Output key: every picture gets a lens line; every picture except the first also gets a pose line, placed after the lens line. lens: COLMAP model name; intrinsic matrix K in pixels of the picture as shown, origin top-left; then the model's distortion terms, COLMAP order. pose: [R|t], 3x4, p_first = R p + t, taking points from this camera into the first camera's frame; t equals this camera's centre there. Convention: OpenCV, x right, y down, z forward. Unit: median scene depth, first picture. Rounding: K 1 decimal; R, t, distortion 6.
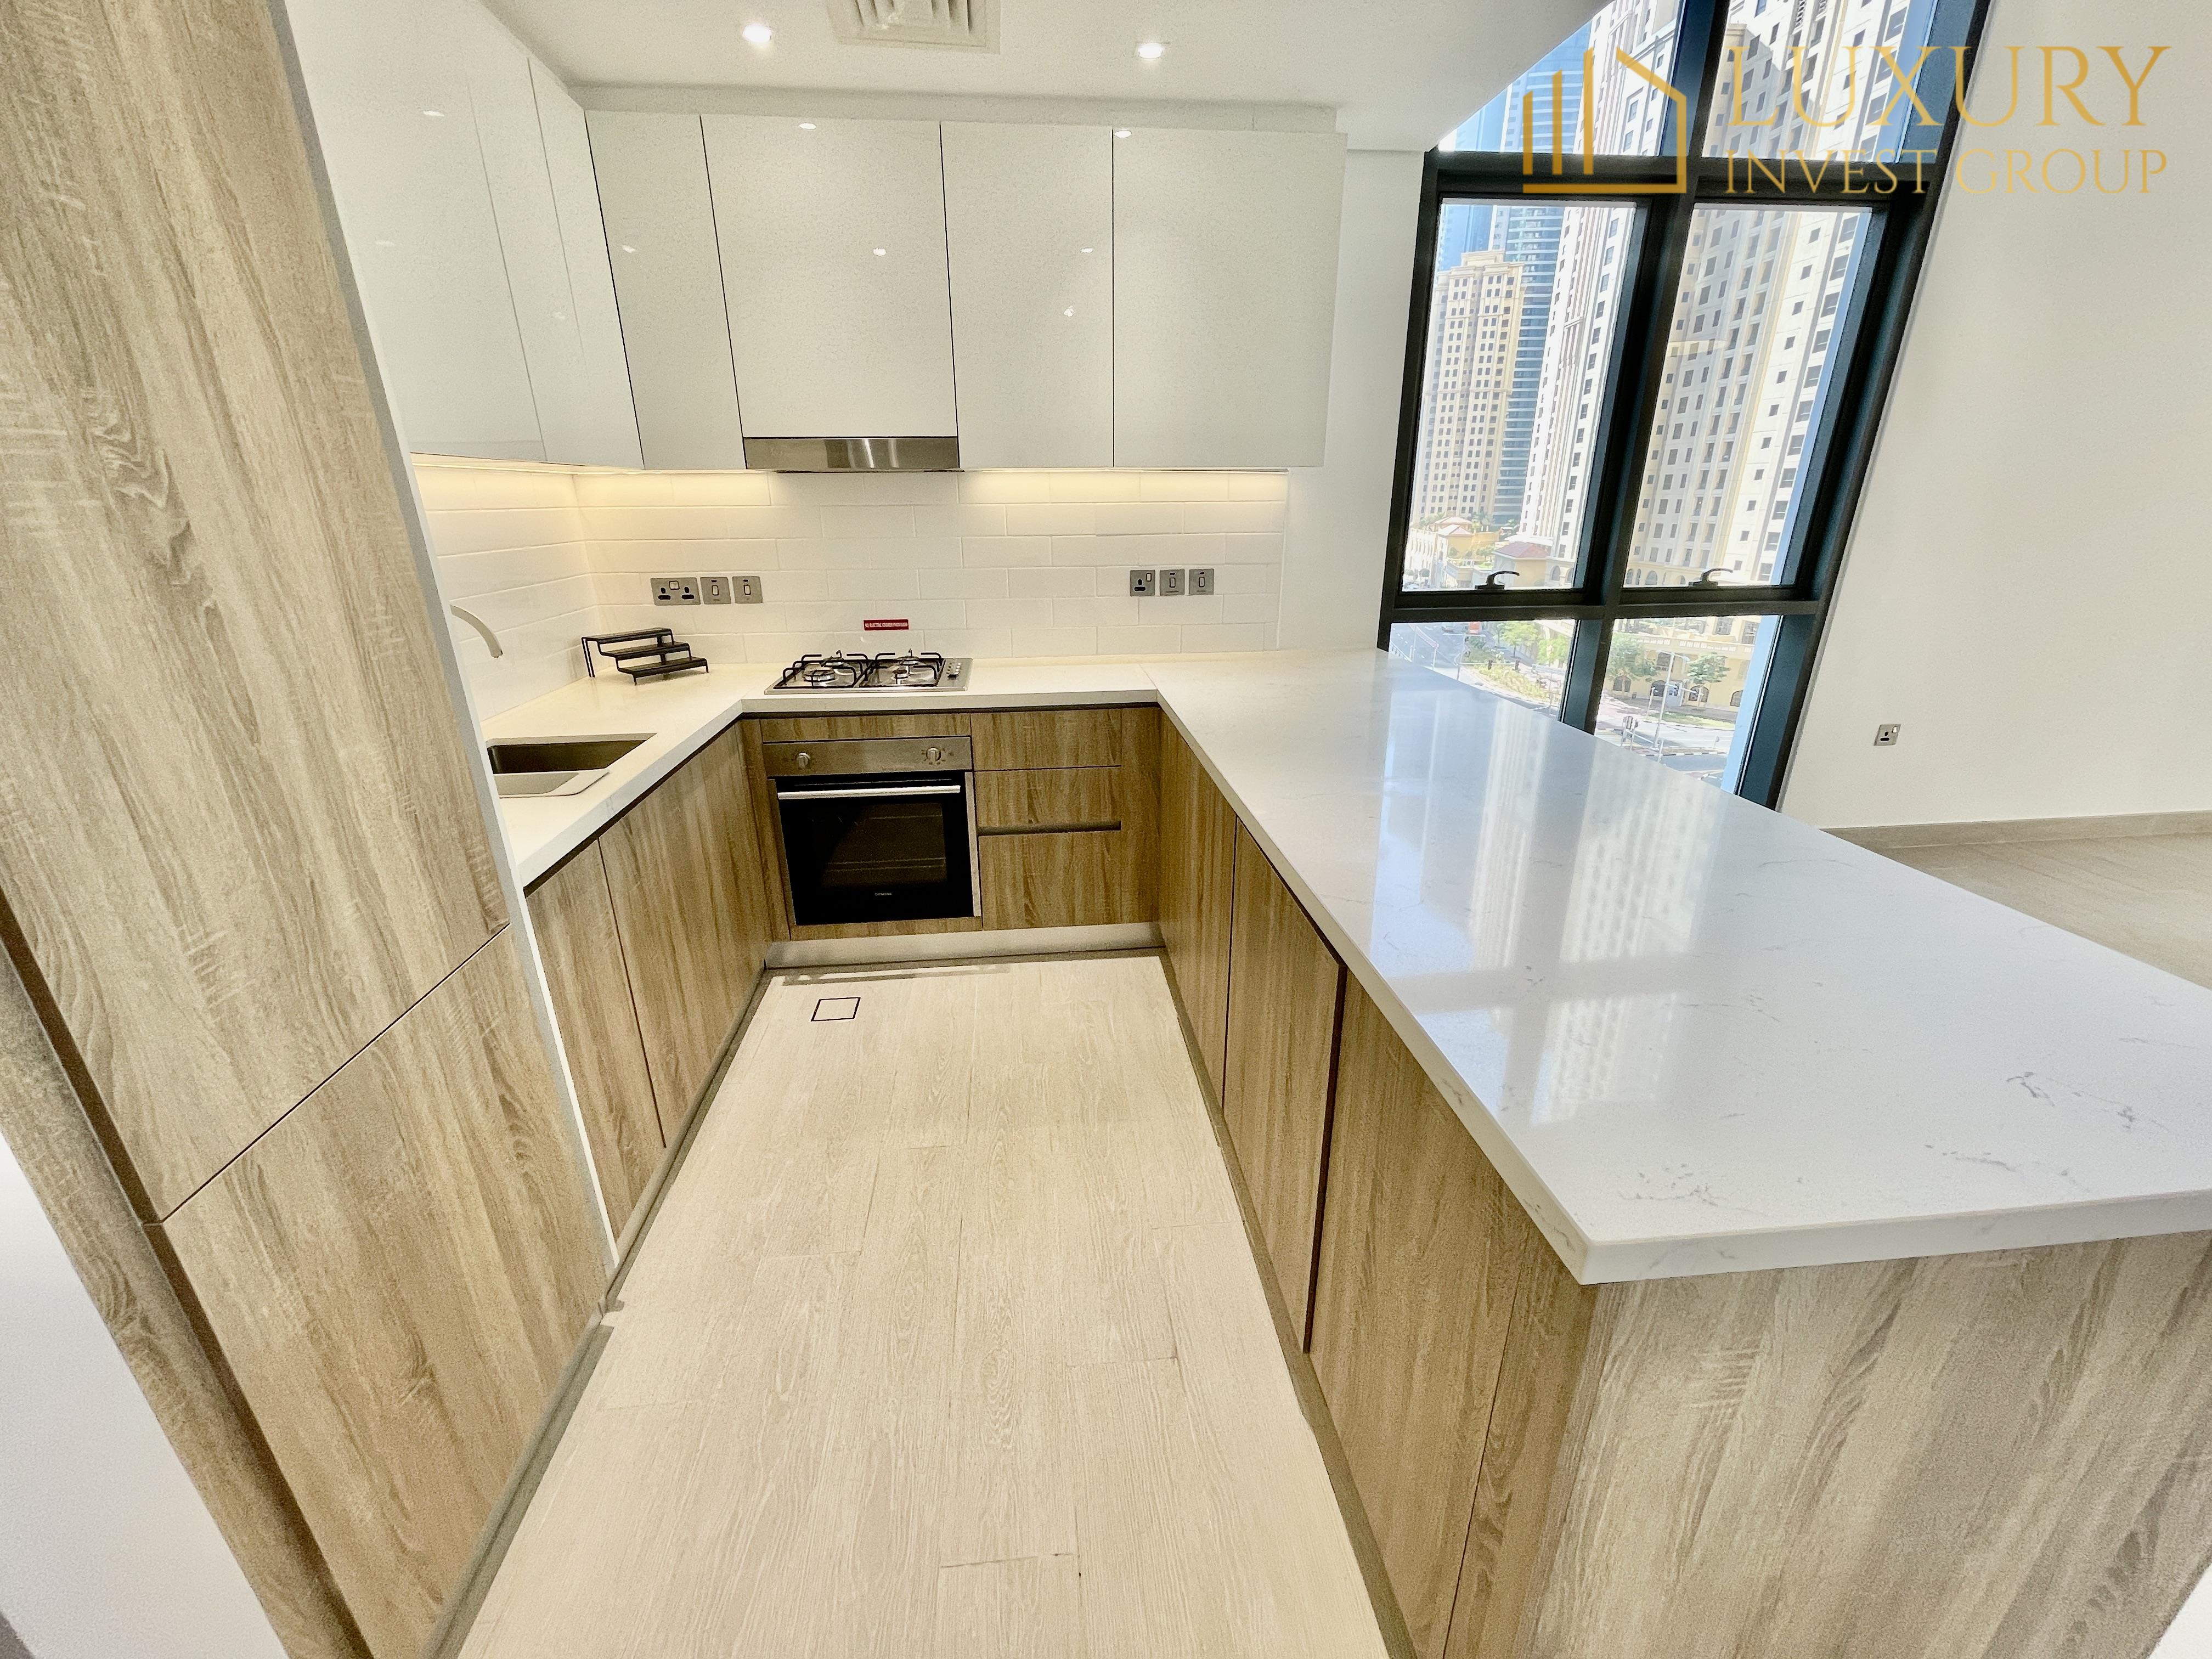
lens RADIAL K [[892.5, 0, 1101.0], [0, 892.5, 825.8], [0, 0, 1]] dist [-0.002494, -0.000820]
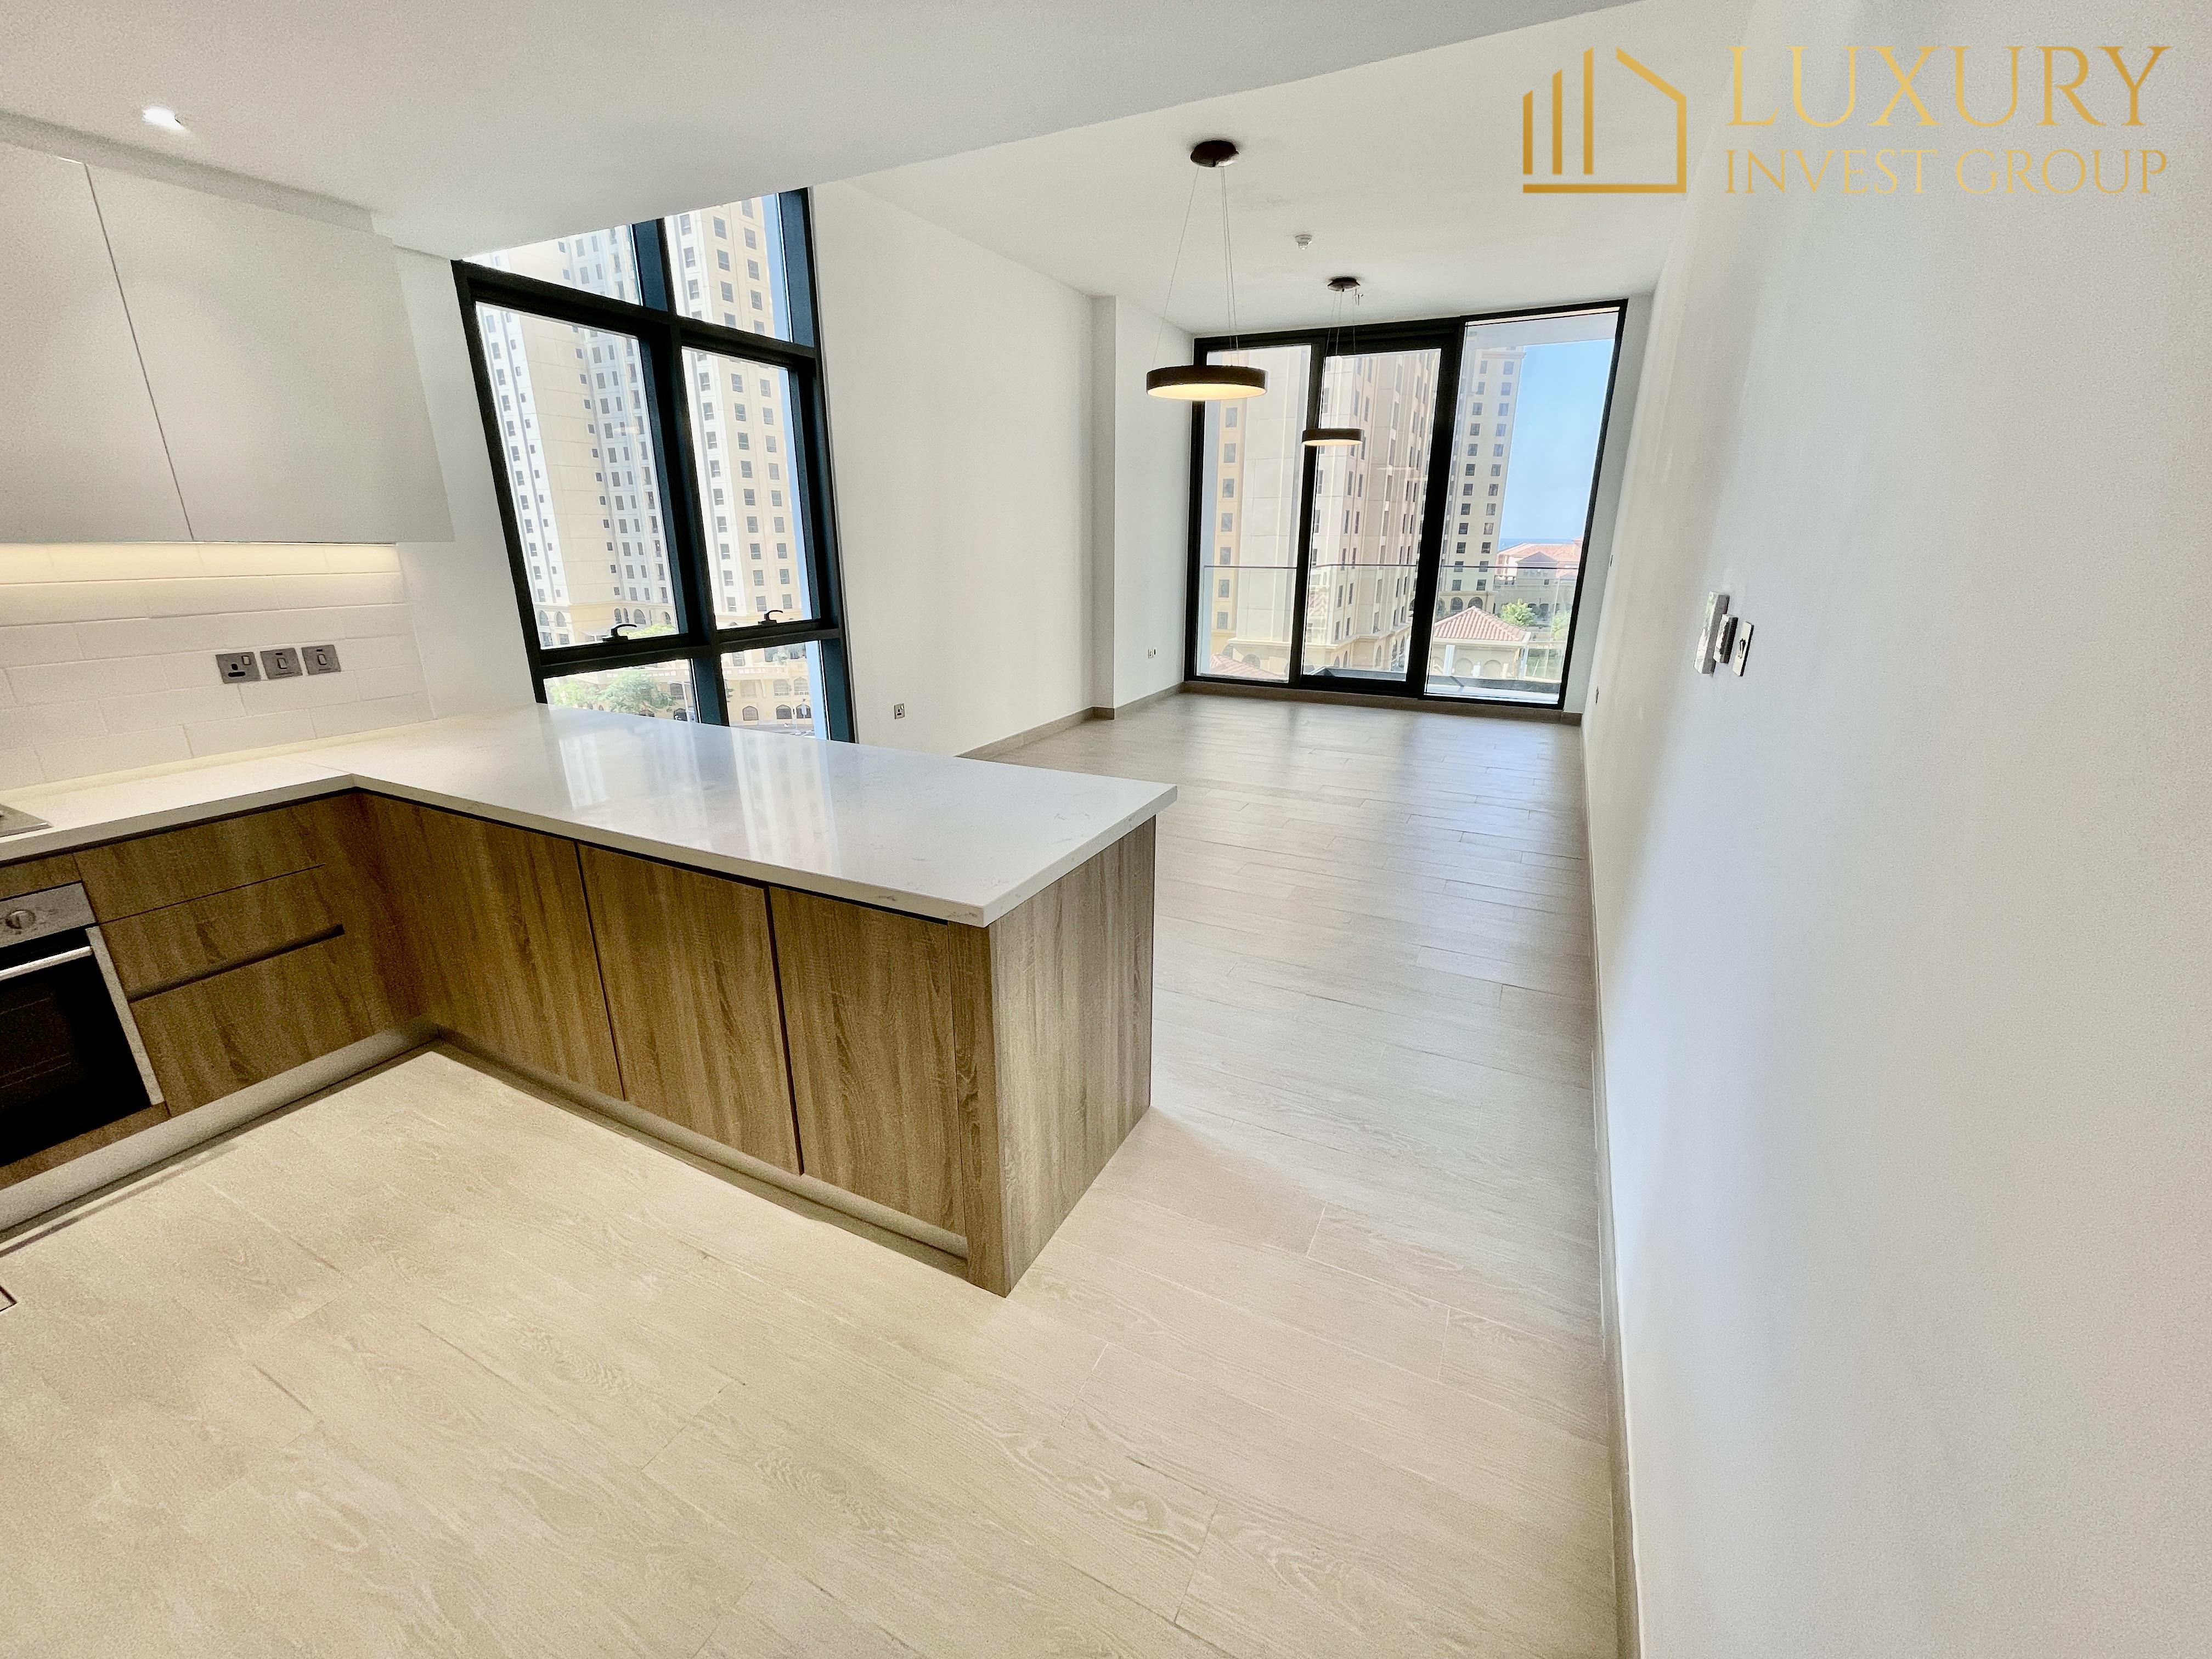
lens RADIAL K [[892.5, 0, 1101.0], [0, 892.5, 825.8], [0, 0, 1]] dist [-0.002494, -0.000820]
pose [[0.533841, -0.252699, 0.806943, -0.266183], [0.287013, 0.951798, 0.108186, 0.022730], [-0.795385, 0.173849, 0.580637, -0.154650]]
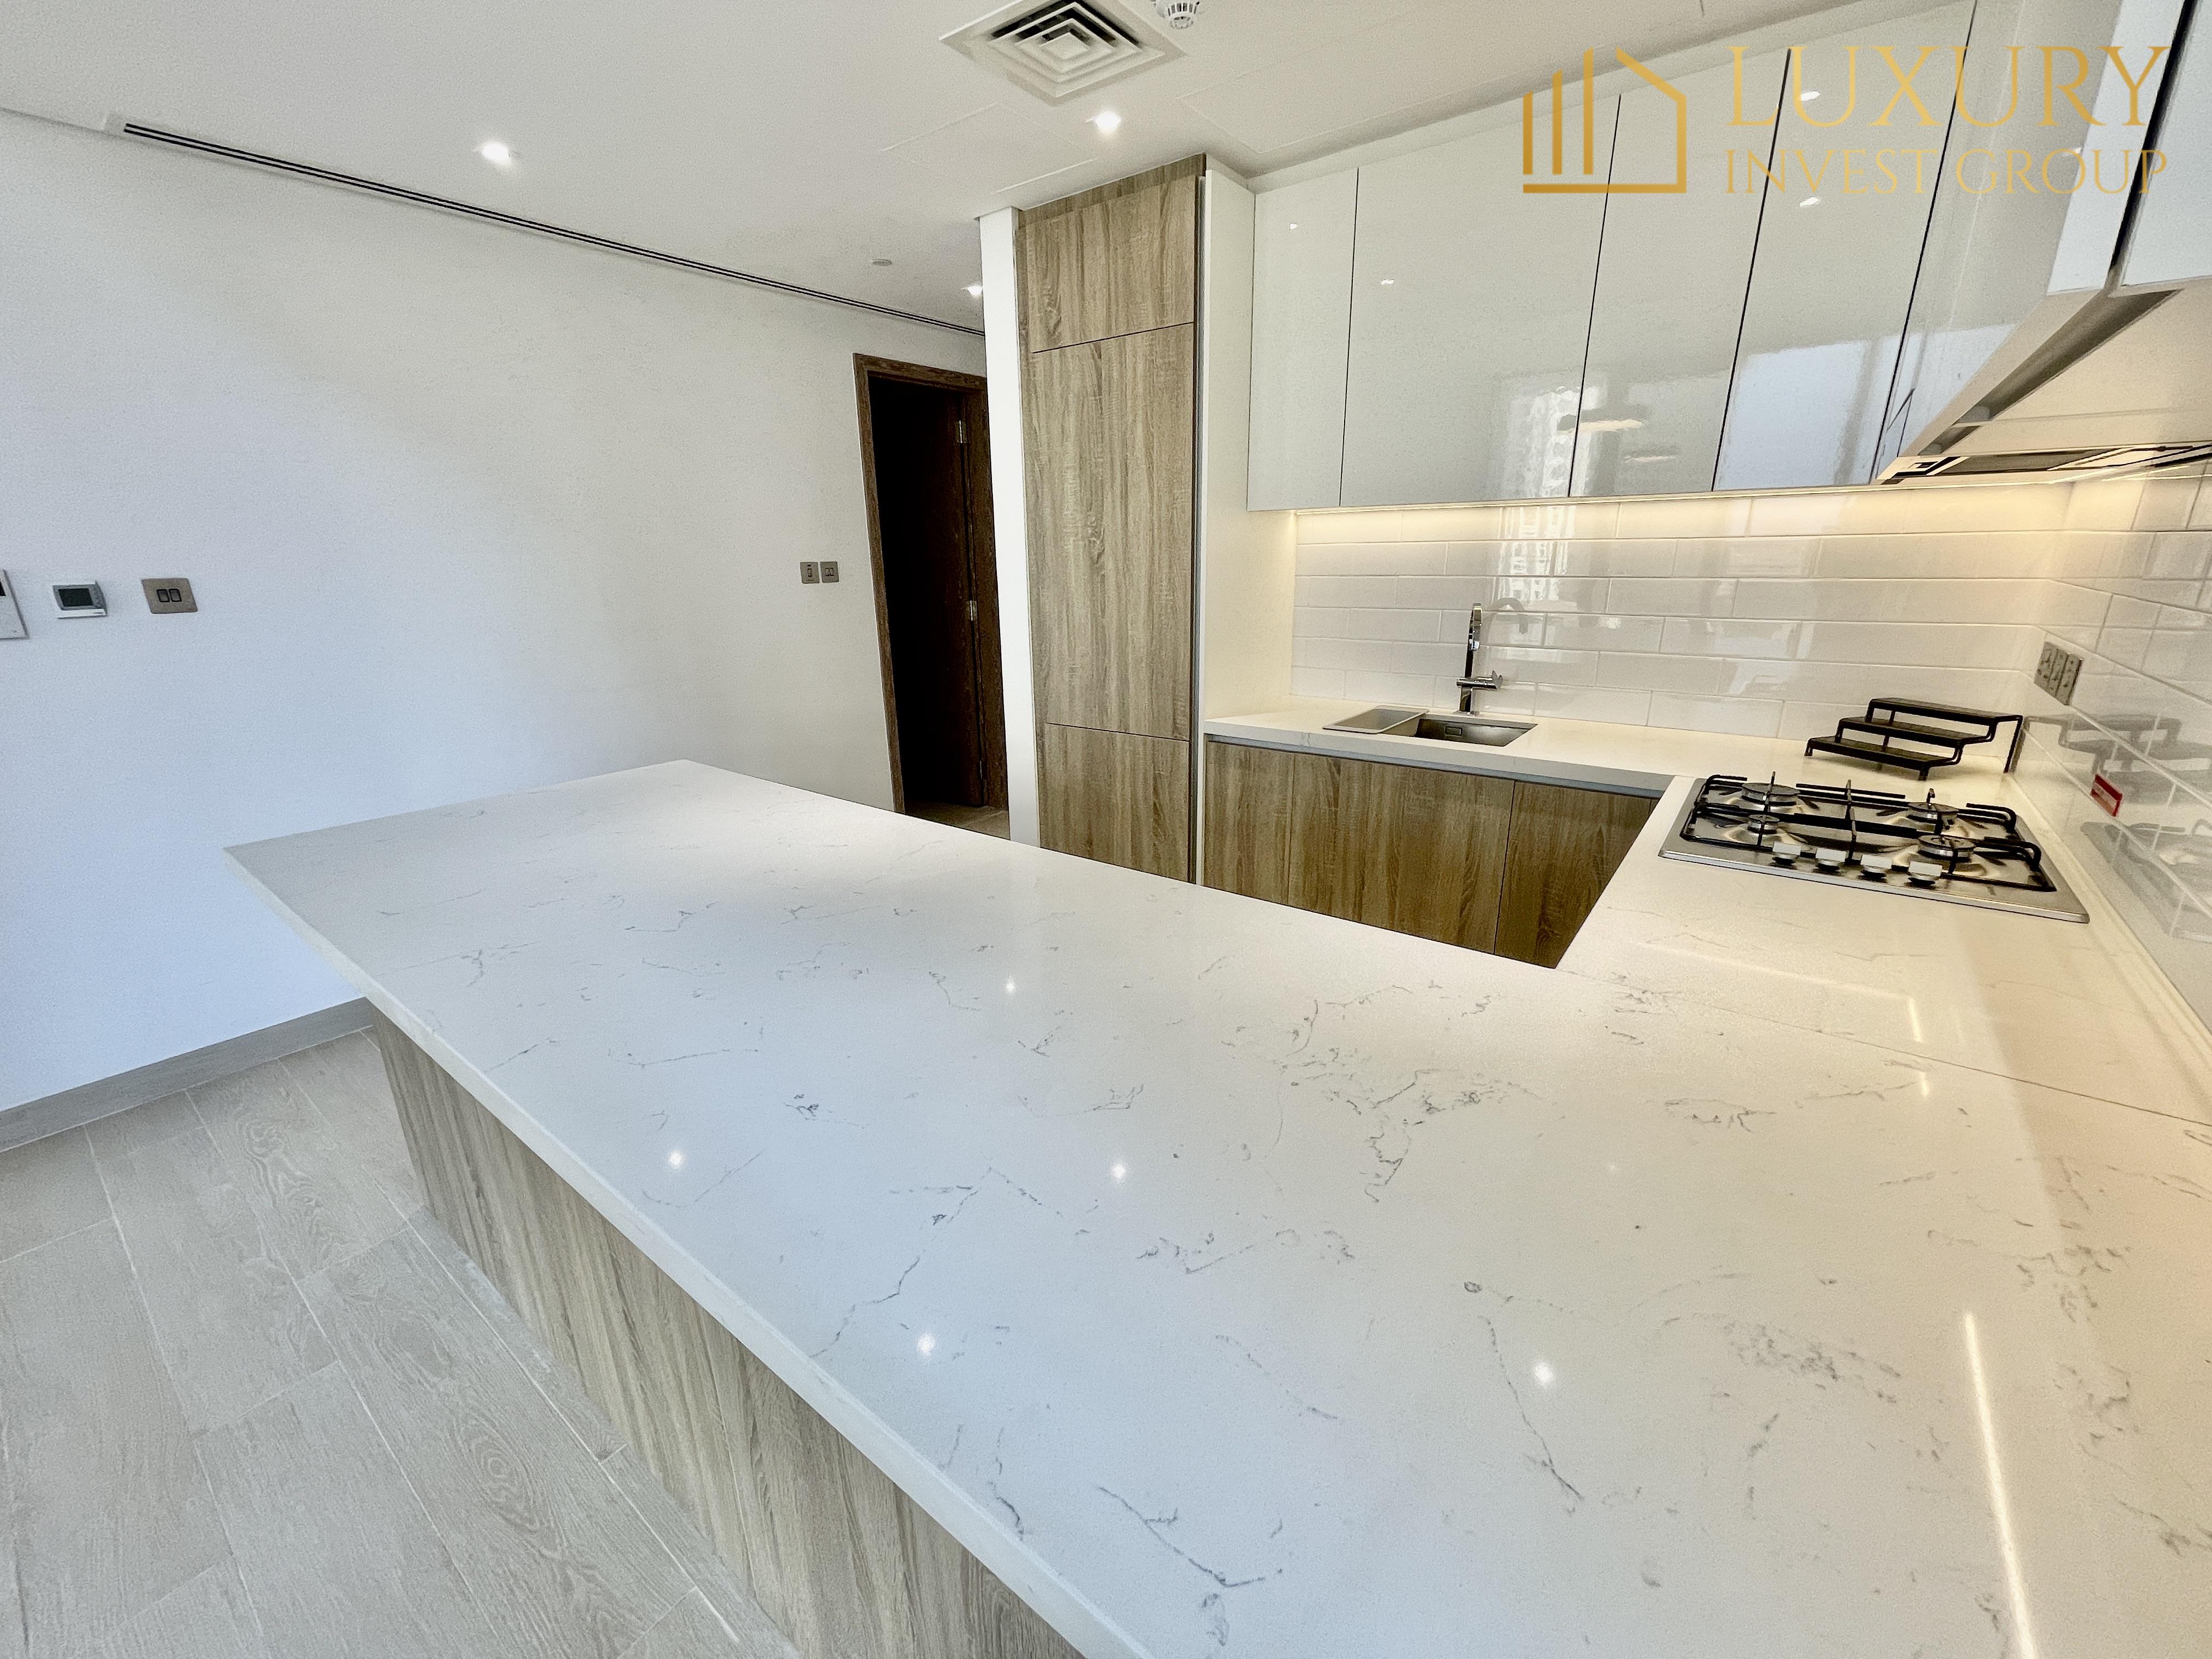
lens RADIAL K [[892.5, 0, 1101.0], [0, 892.5, 825.8], [0, 0, 1]] dist [-0.002494, -0.000820]
pose [[-0.683371, 0.233539, -0.691710, 0.454369], [-0.232383, 0.828597, 0.509337, -0.350745], [0.692100, 0.508809, -0.511969, 0.961474]]
